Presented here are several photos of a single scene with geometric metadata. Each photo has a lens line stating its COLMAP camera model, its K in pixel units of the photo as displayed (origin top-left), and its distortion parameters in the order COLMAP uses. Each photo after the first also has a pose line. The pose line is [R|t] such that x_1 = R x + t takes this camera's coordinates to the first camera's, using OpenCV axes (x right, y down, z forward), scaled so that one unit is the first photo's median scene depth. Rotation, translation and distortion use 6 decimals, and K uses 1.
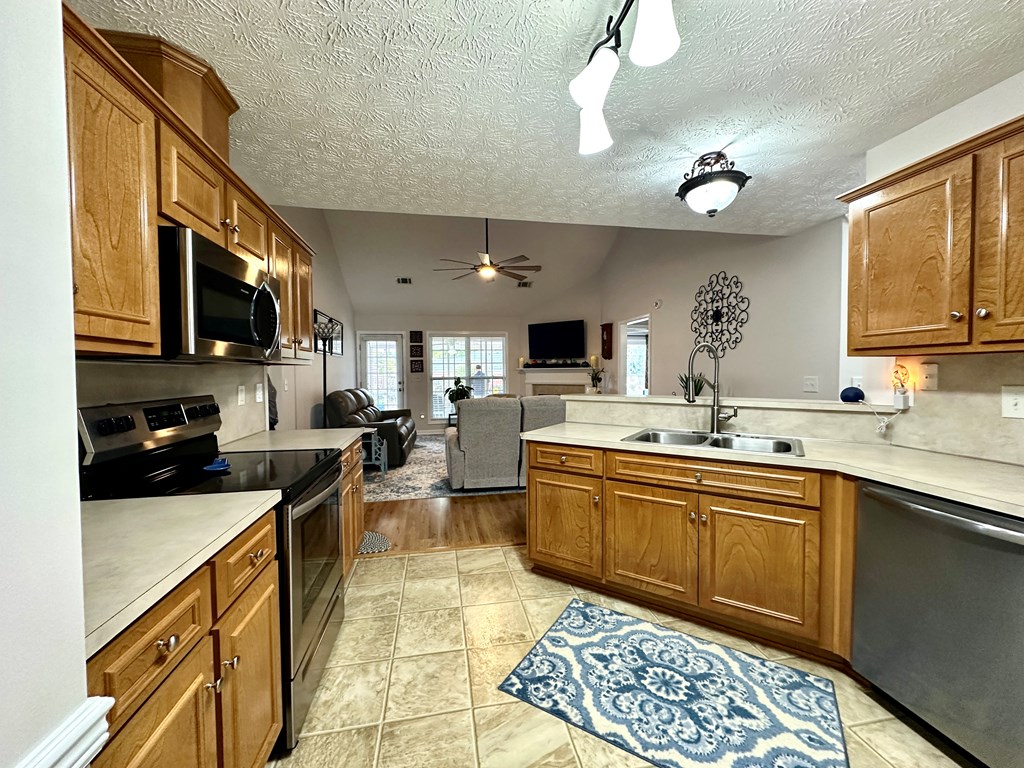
lens RADIAL K [[405.7, 0, 511.8], [0, 405.7, 383.9], [0, 0, 1]] dist [0.000383, 0.000041]
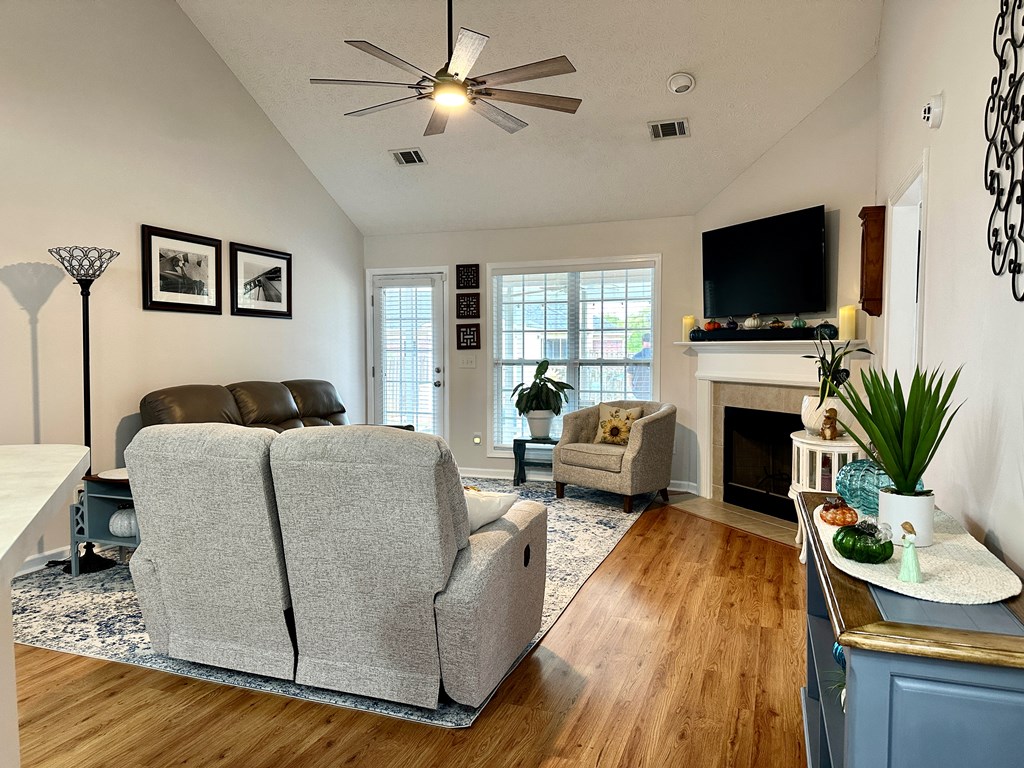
lens RADIAL K [[713.8, 0, 515.7], [0, 713.8, 384.8], [0, 0, 1]] dist [0.089080, -0.077156]
pose [[0.857796, 0.034888, -0.512804, 0.523506], [-0.021706, 0.999263, 0.031673, -0.029044], [0.513531, -0.016038, 0.857921, 0.596363]]
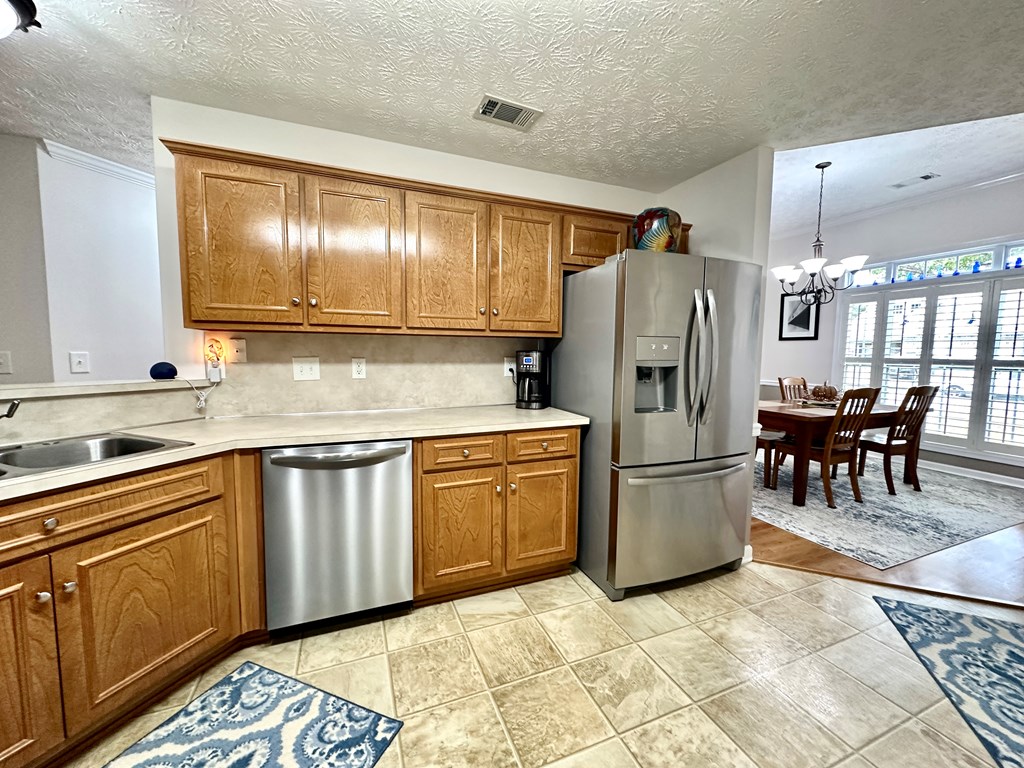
lens RADIAL K [[405.7, 0, 511.9], [0, 405.7, 384.2], [0, 0, 1]] dist [0.000383, 0.000041]
pose [[-0.205585, -0.073375, 0.975885, -0.103440], [0.021133, 0.996620, 0.079386, 0.000493], [-0.978411, 0.036944, -0.203340, 0.229497]]
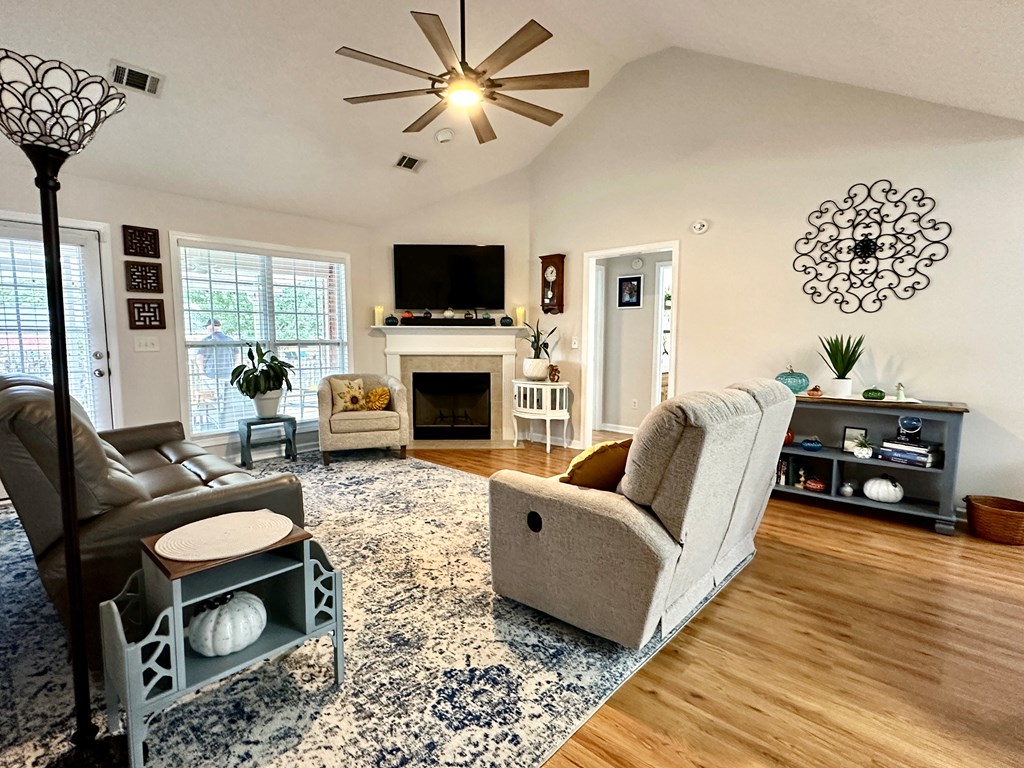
lens RADIAL K [[505.4, 0, 509.4], [0, 505.4, 385.8], [0, 0, 1]] dist [0.001793, -0.001107]
pose [[0.801093, -0.047345, 0.596664, -0.507385], [0.008593, 0.997674, 0.067627, -0.005857], [-0.598478, -0.049048, 0.799636, 0.746609]]
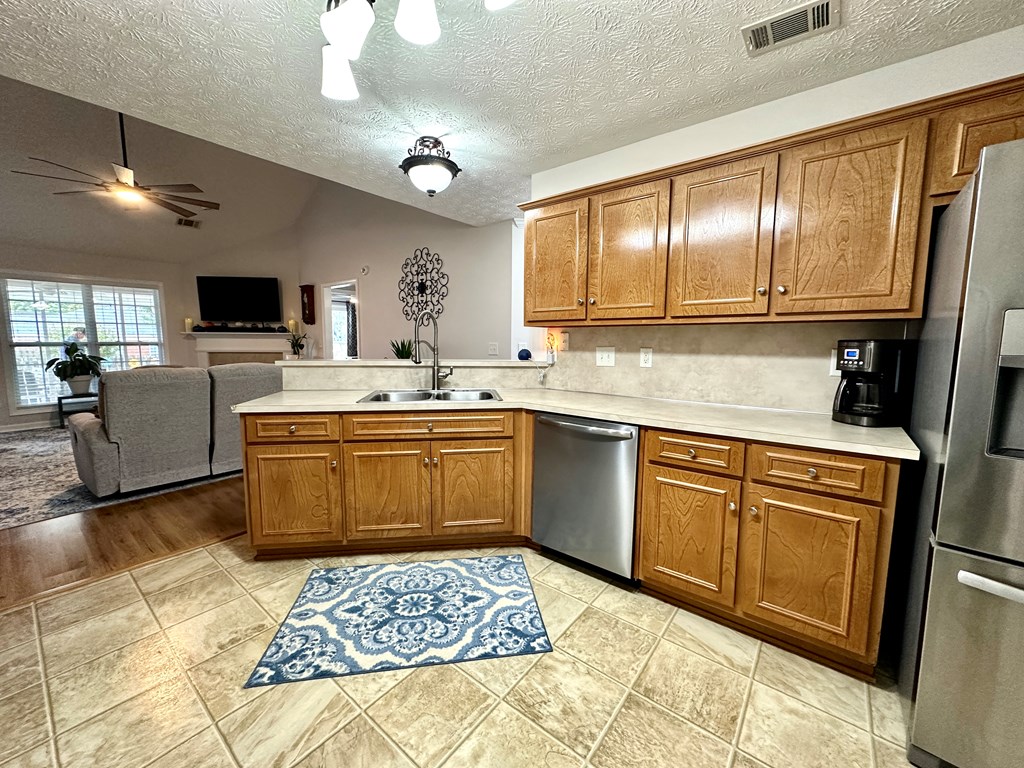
lens RADIAL K [[405.7, 0, 511.6], [0, 405.7, 384.0], [0, 0, 1]] dist [0.000383, 0.000041]
pose [[0.752778, -0.058560, 0.655664, -0.056247], [0.008116, 0.996785, 0.079709, 0.008484], [-0.658224, -0.054682, 0.750833, -0.007014]]
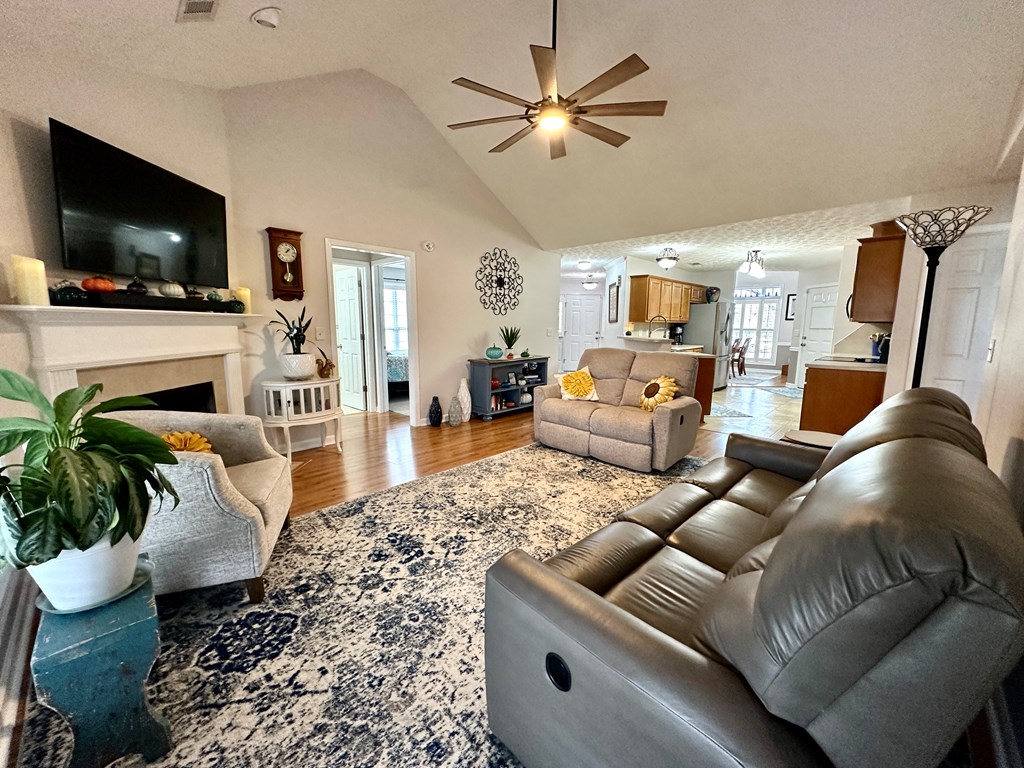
lens RADIAL K [[405.7, 0, 515.3], [0, 405.7, 381.4], [0, 0, 1]] dist [0.000383, 0.000041]
pose [[-0.588044, -0.109098, 0.801437, -0.665262], [0.021326, 0.988425, 0.150201, -0.052213], [-0.808547, 0.105416, -0.578911, 1.930280]]
